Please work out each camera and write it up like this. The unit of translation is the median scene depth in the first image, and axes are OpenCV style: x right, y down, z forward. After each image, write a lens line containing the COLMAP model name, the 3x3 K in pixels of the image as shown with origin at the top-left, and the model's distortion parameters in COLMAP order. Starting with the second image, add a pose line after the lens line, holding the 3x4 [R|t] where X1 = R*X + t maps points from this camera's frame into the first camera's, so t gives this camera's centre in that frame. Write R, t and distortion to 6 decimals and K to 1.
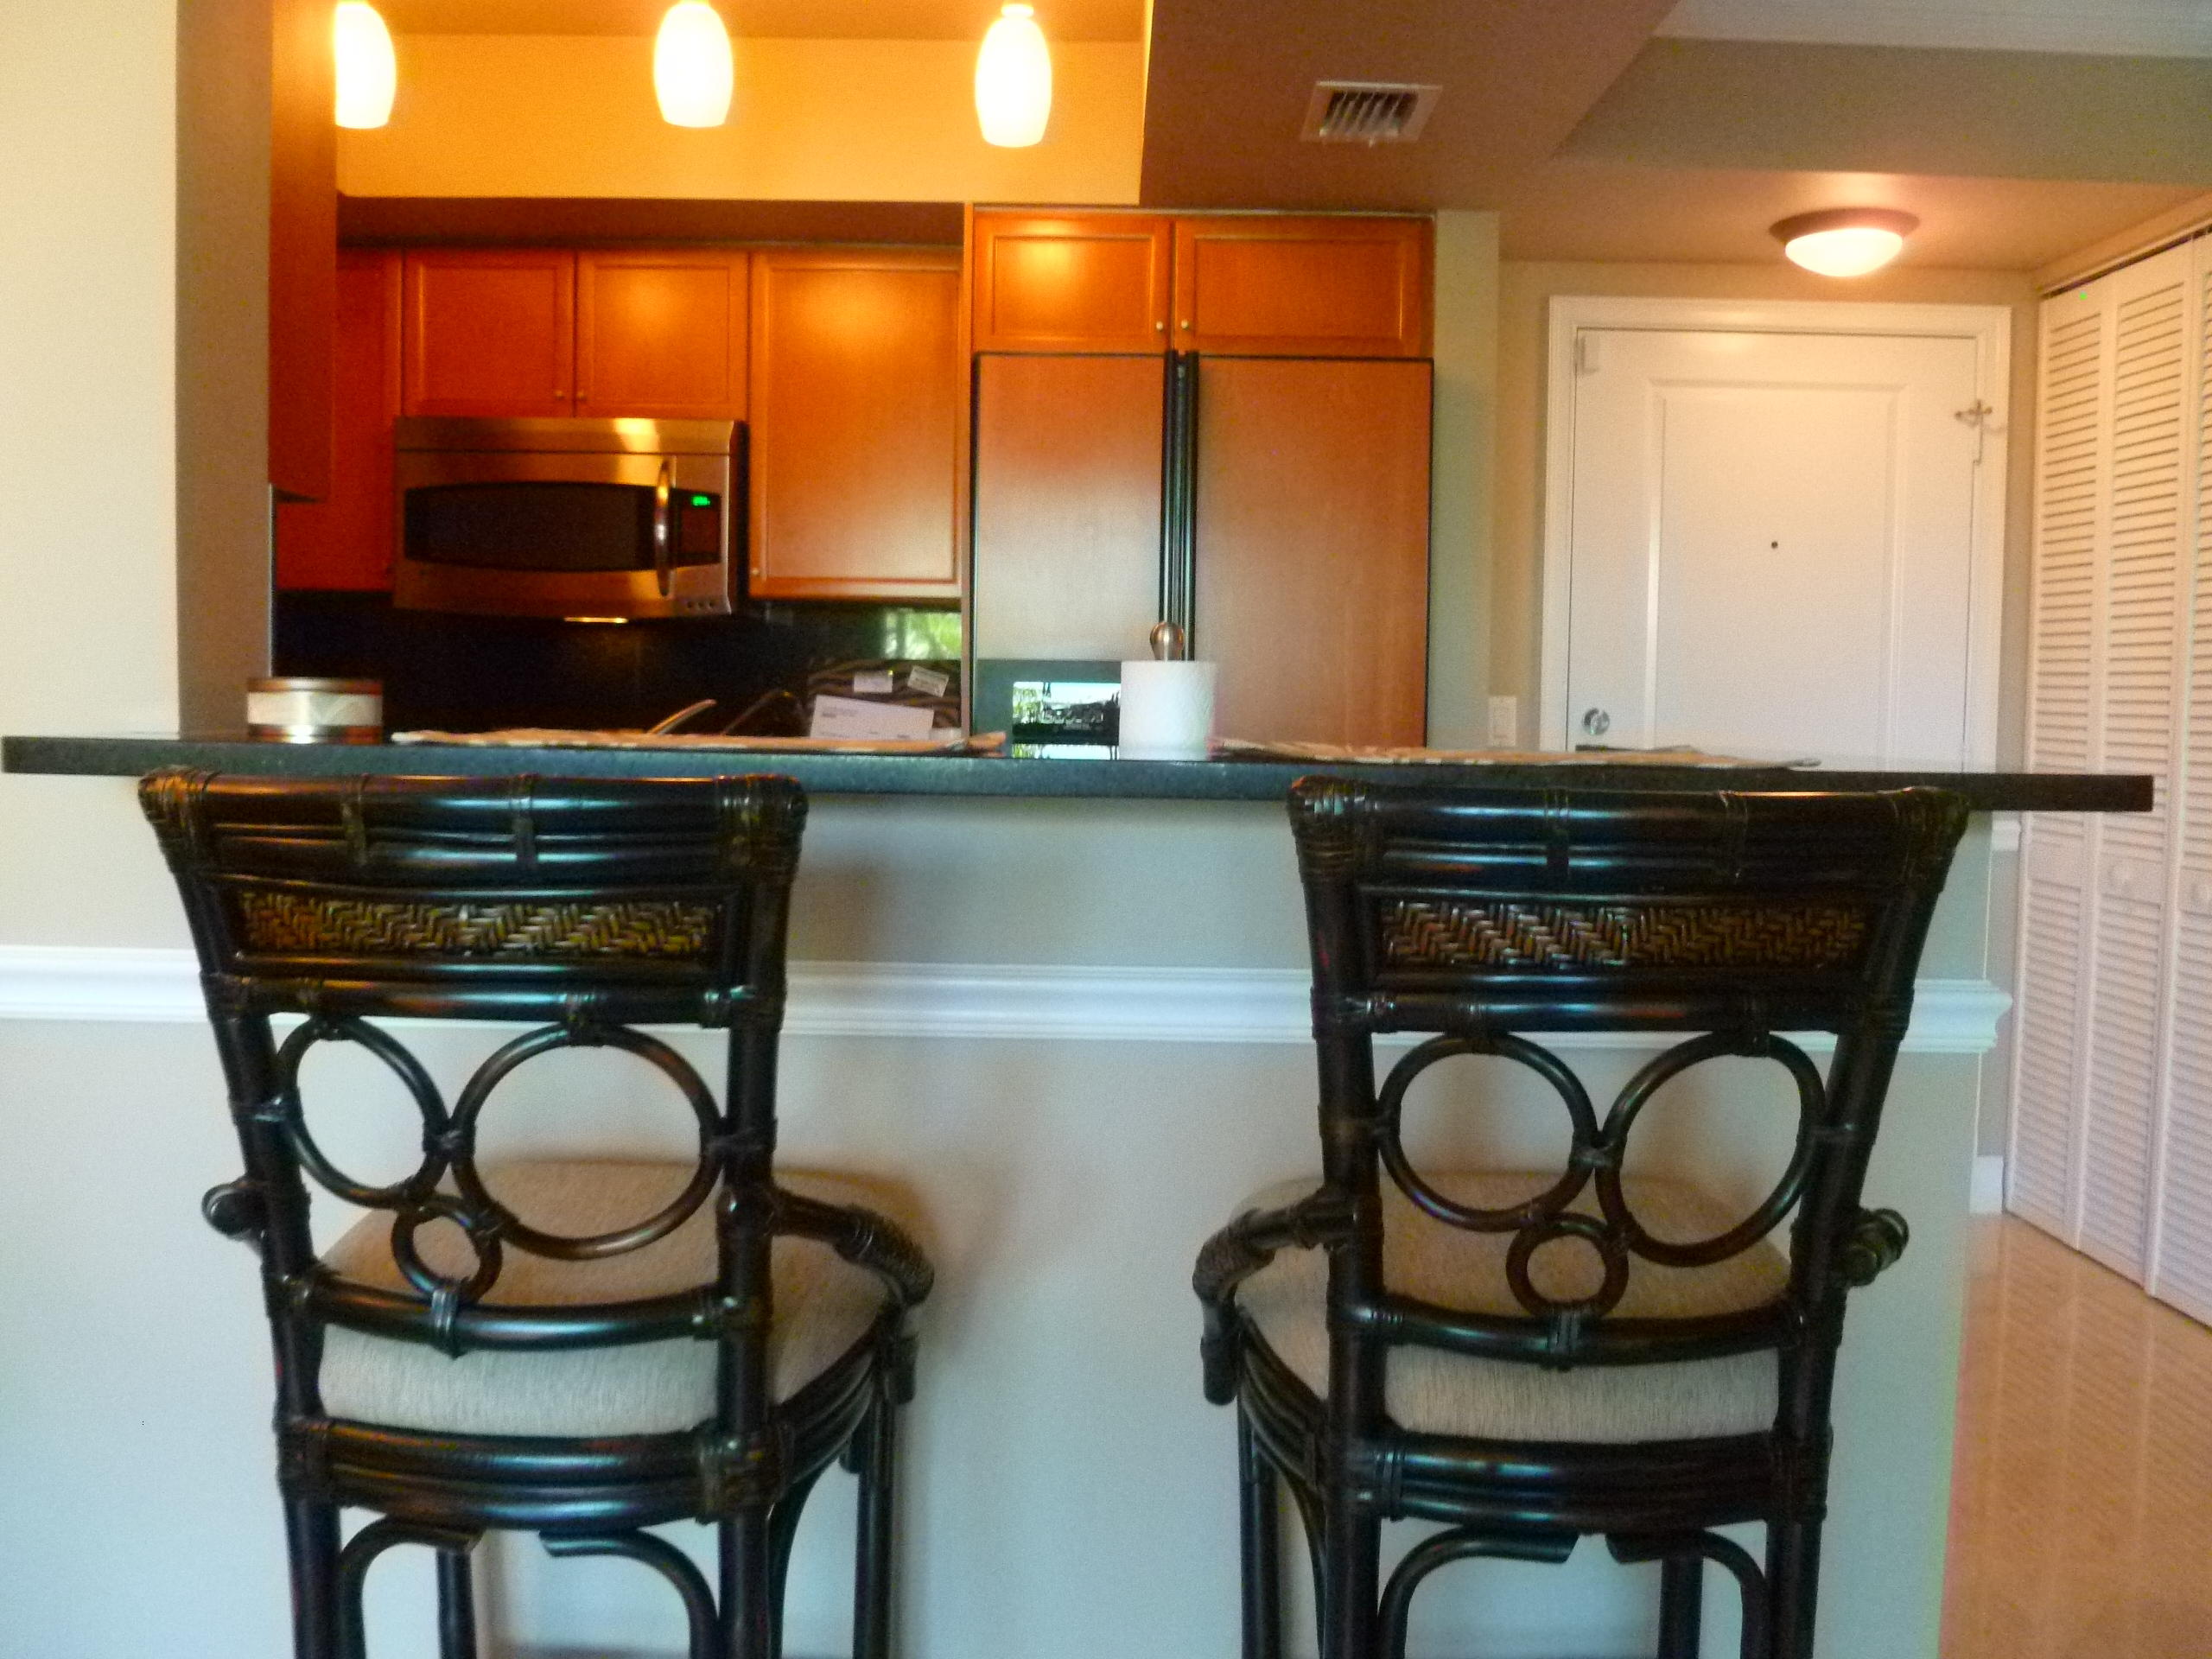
lens RADIAL K [[1850.1, 0, 1118.4], [0, 1850.1, 817.3], [0, 0, 1]] dist [-0.095011, 0.049448]
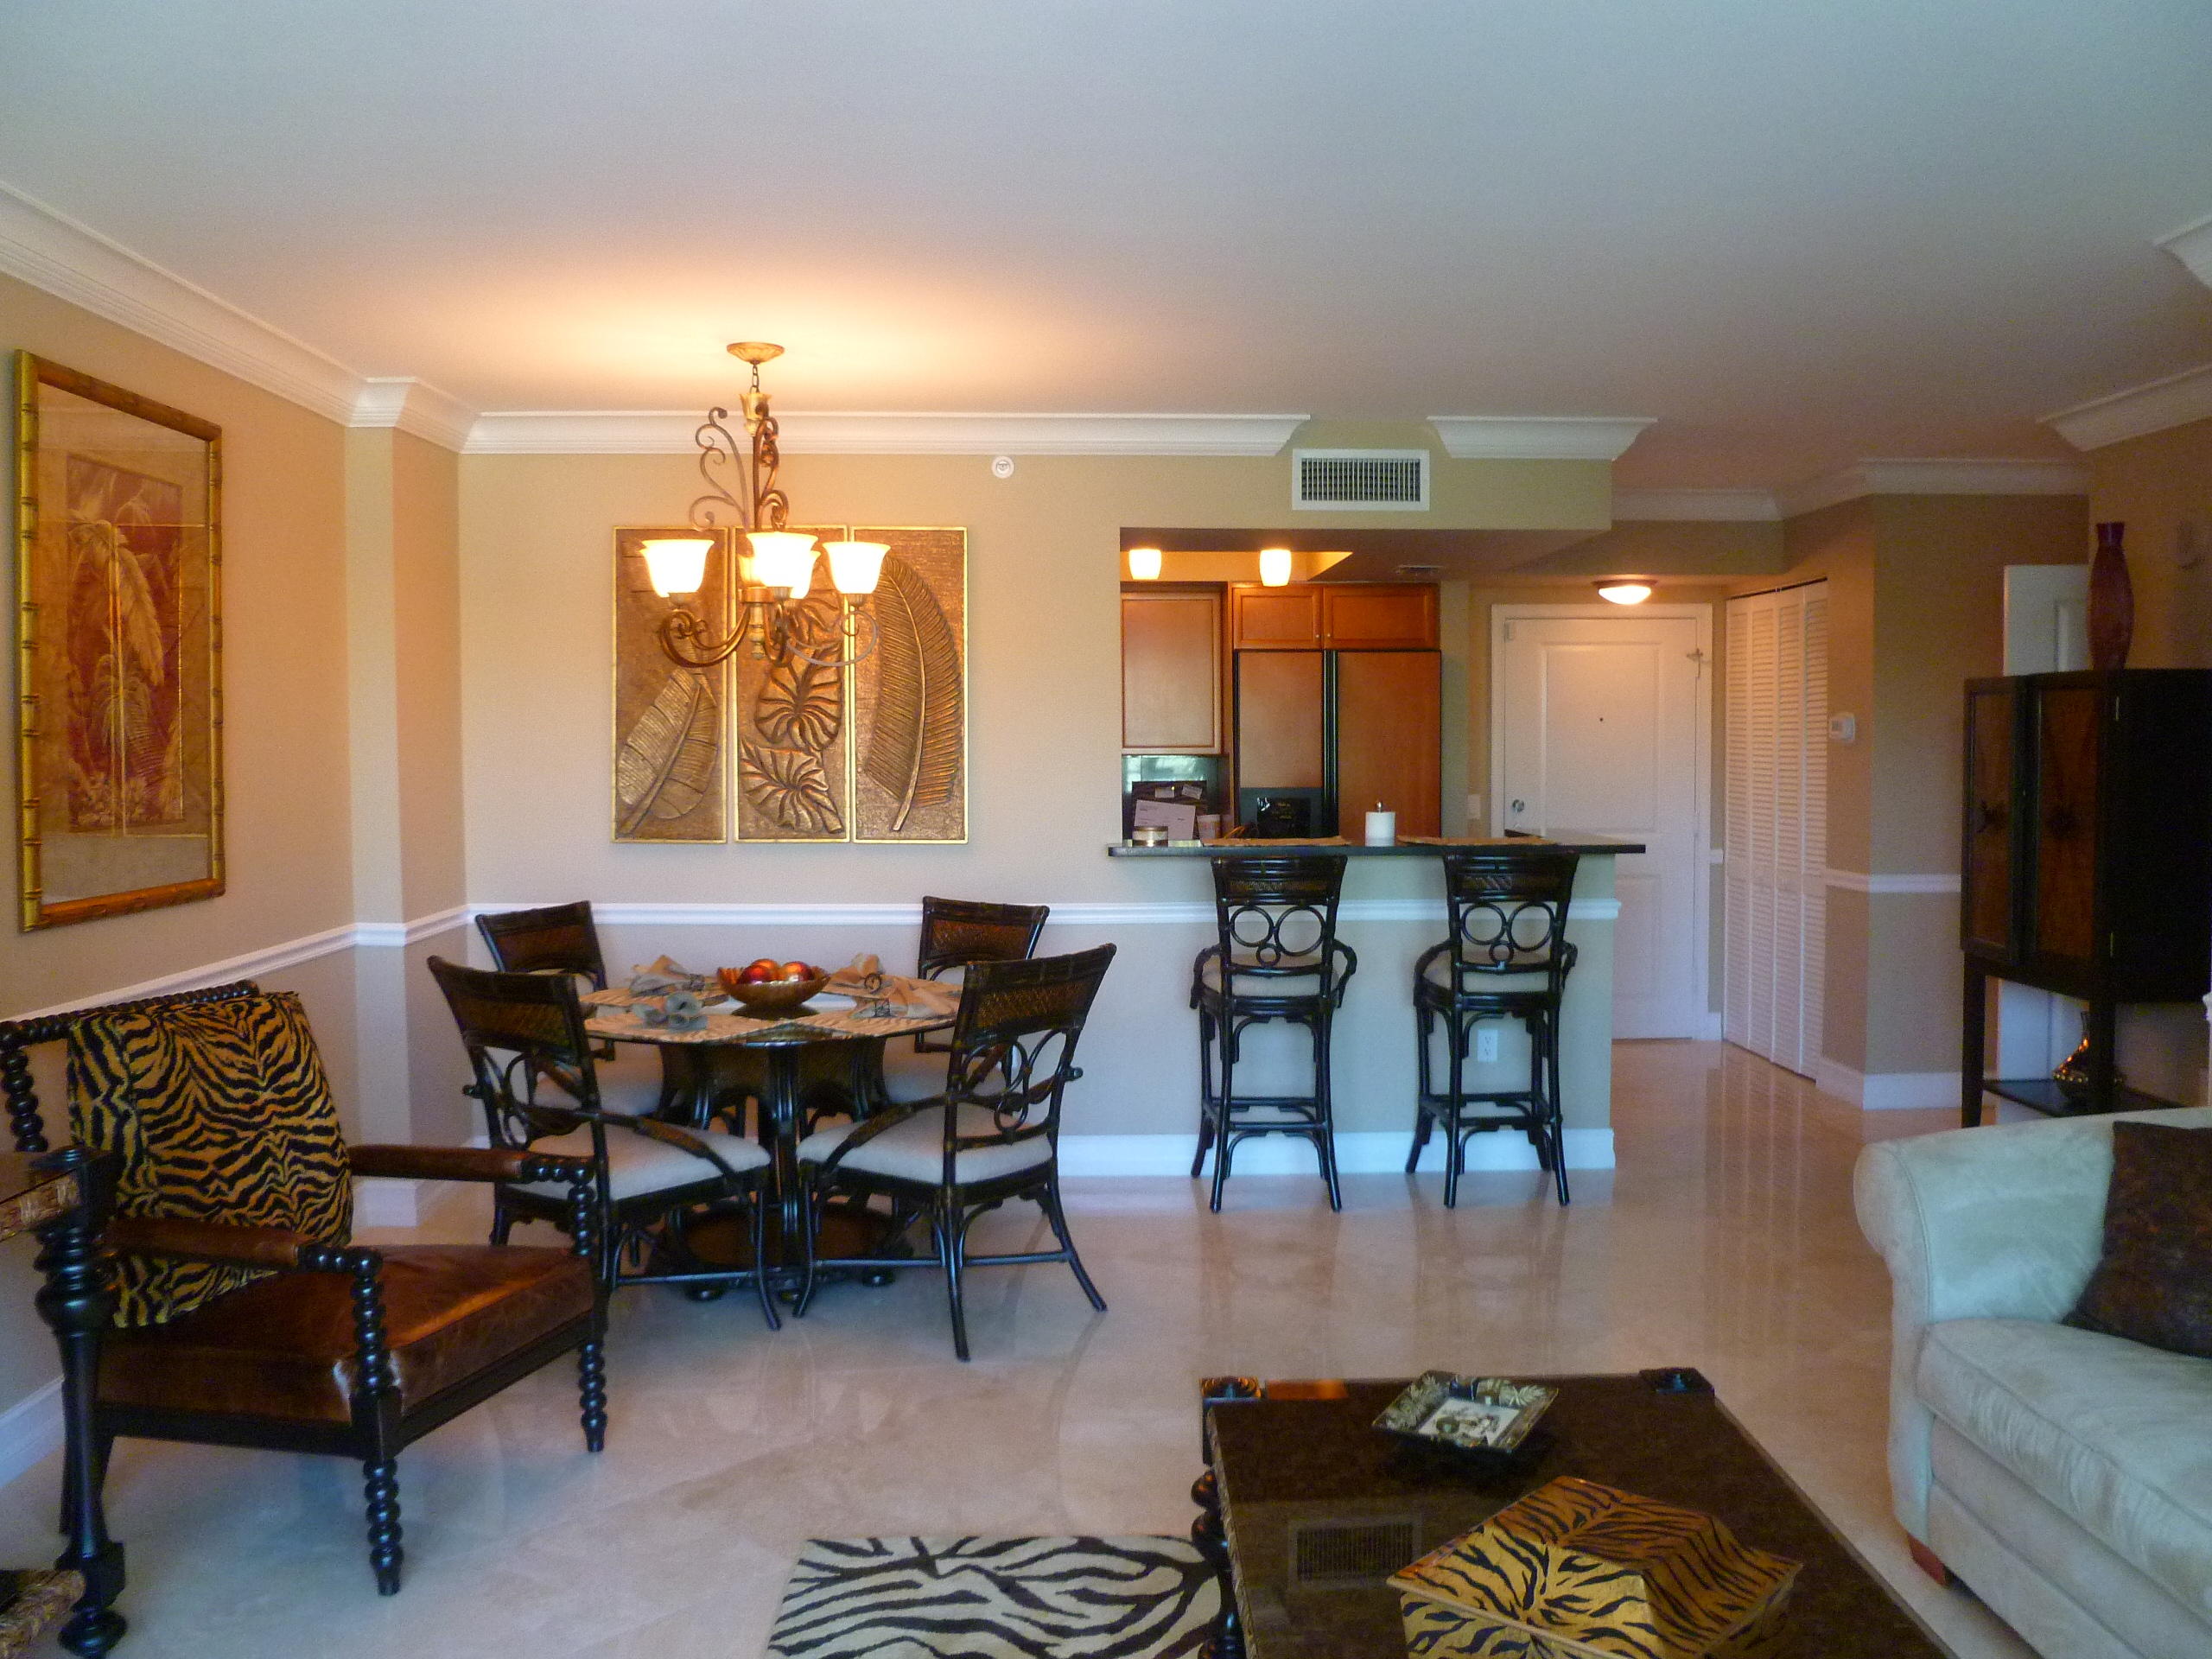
lens RADIAL K [[1850.1, 0, 1118.4], [0, 1850.1, 817.3], [0, 0, 1]] dist [-0.095011, 0.049448]
pose [[0.999453, -0.019344, 0.026832, -0.289245], [0.019777, 0.999677, -0.015945, -0.017100], [-0.026515, 0.016467, 0.999513, -1.248625]]
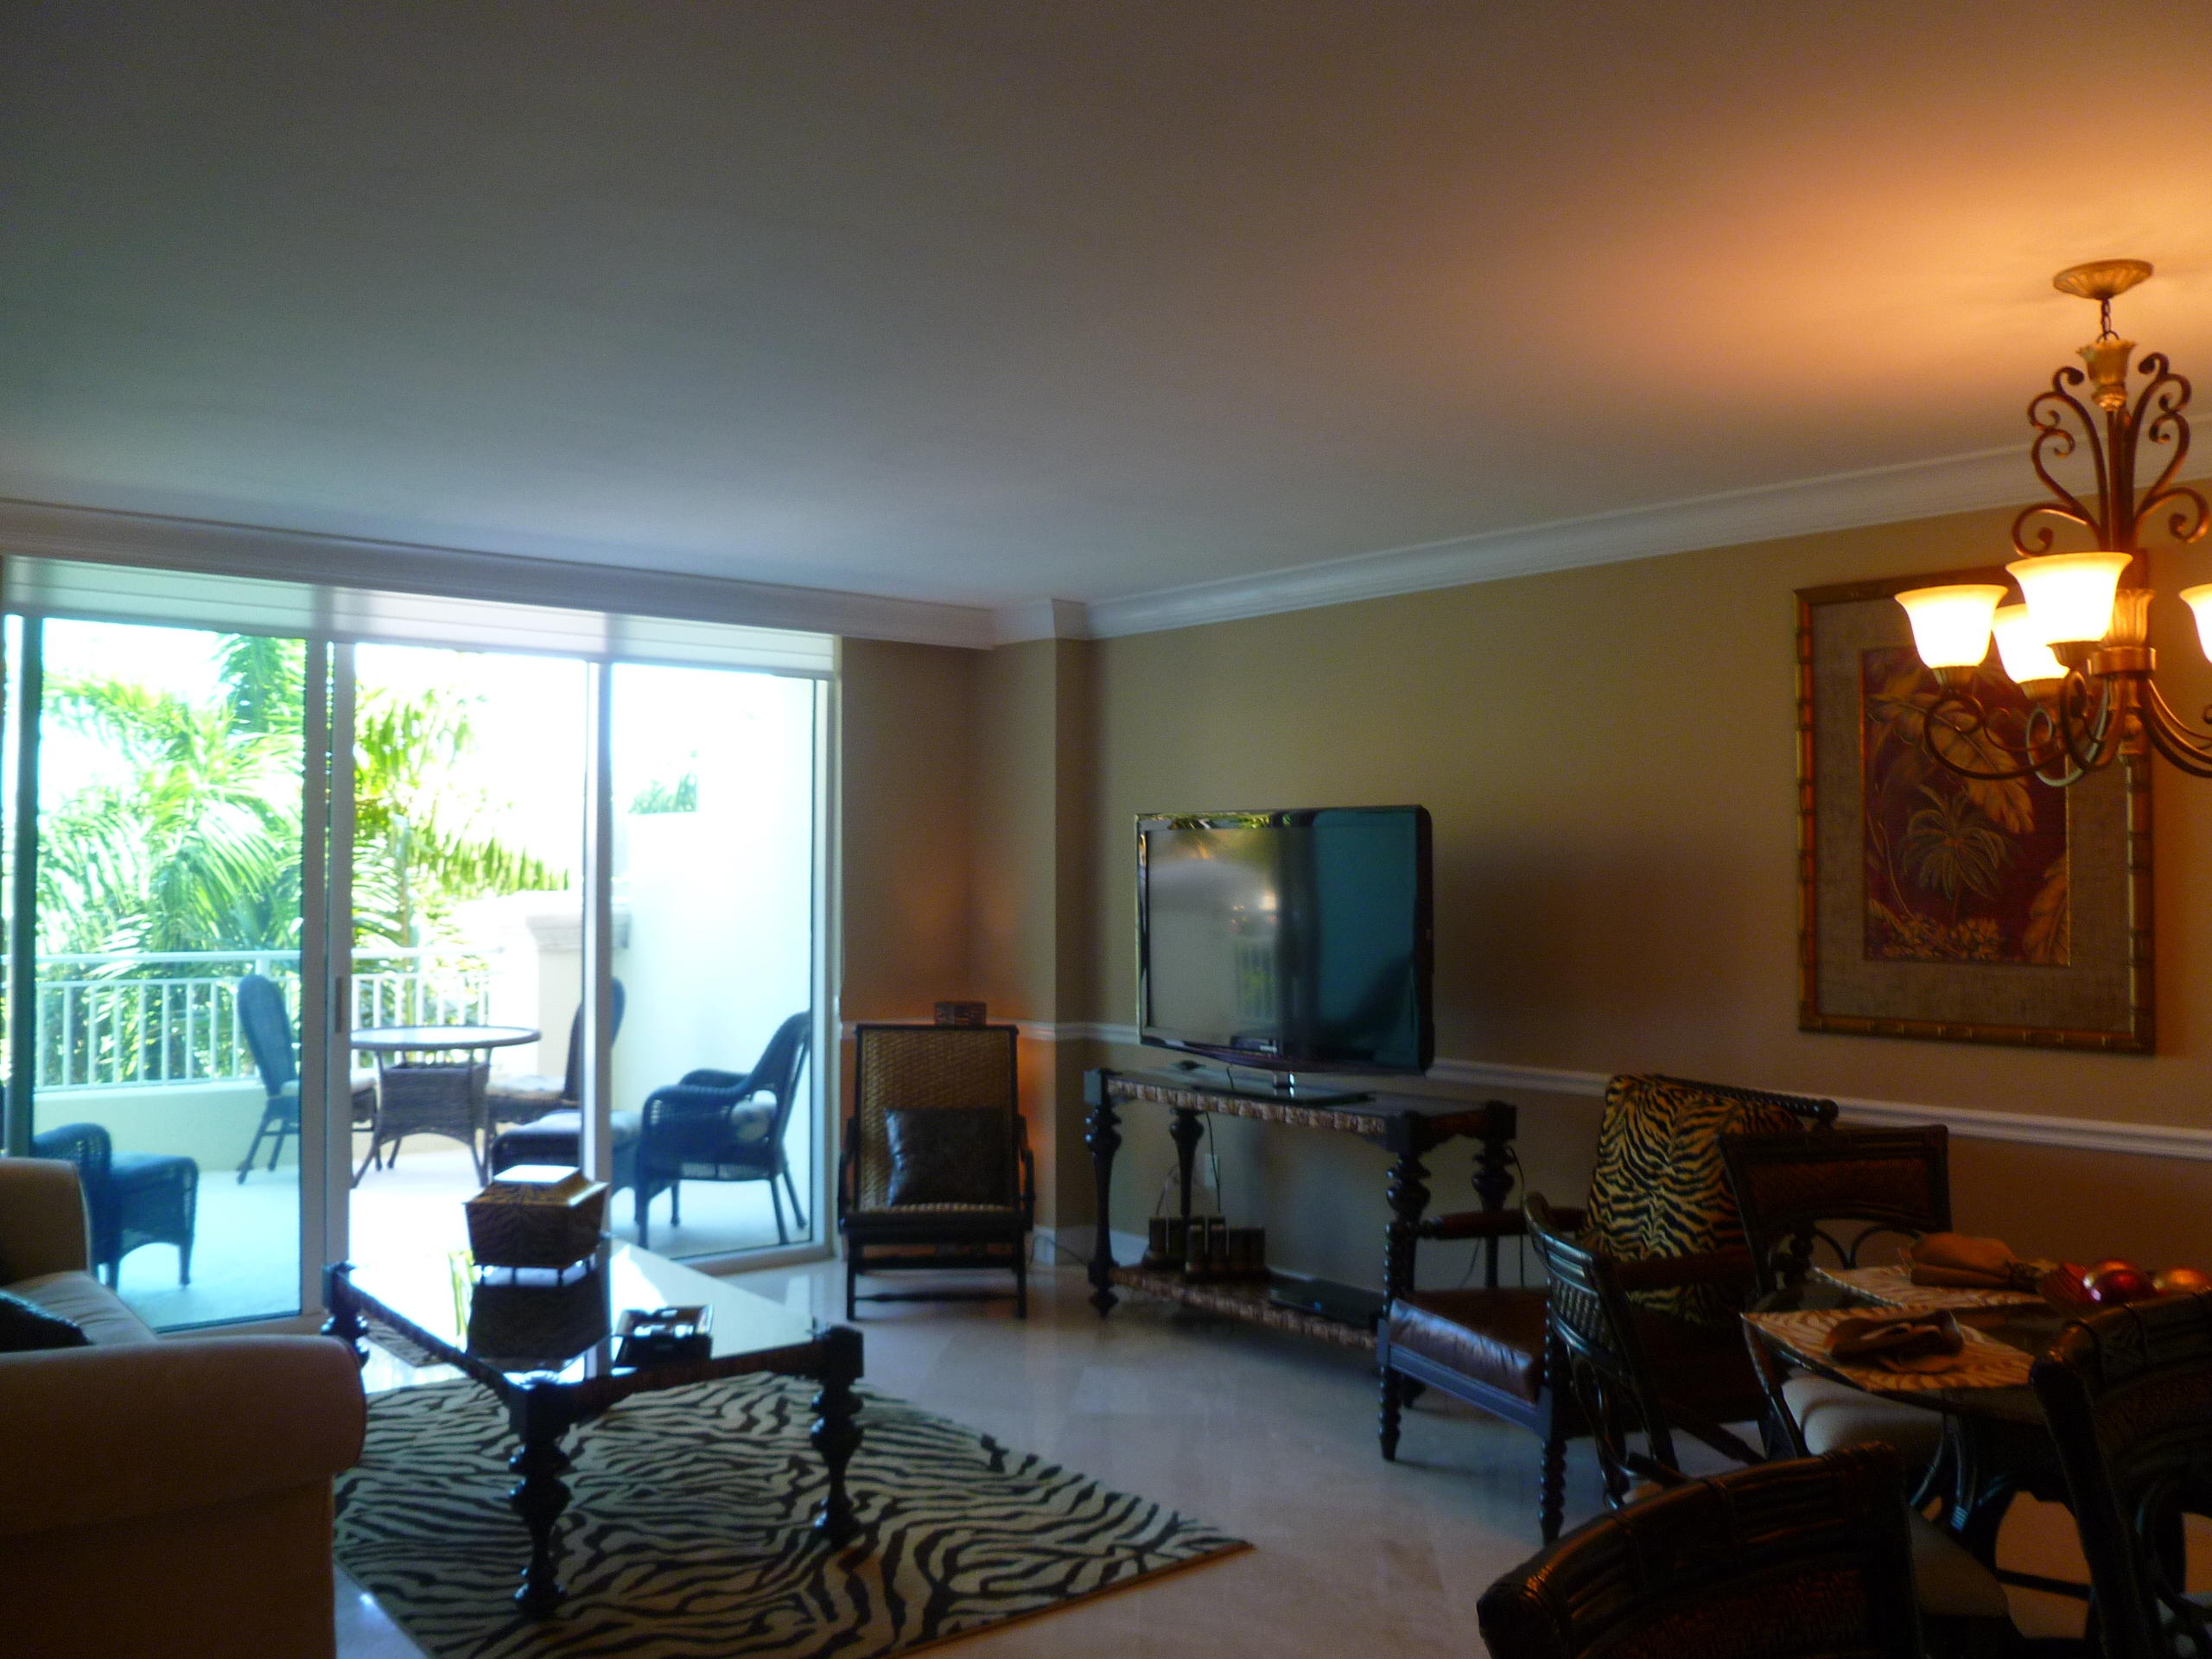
lens RADIAL K [[1818.2, 0, 1106.0], [0, 1818.2, 829.5], [0, 0, 1]] dist [-0.102607, 0.061901]
pose [[-0.772028, -0.032089, -0.634779, 0.361270], [-0.051256, 0.998615, 0.011857, -0.118712], [0.633519, 0.041690, -0.772603, 0.476703]]
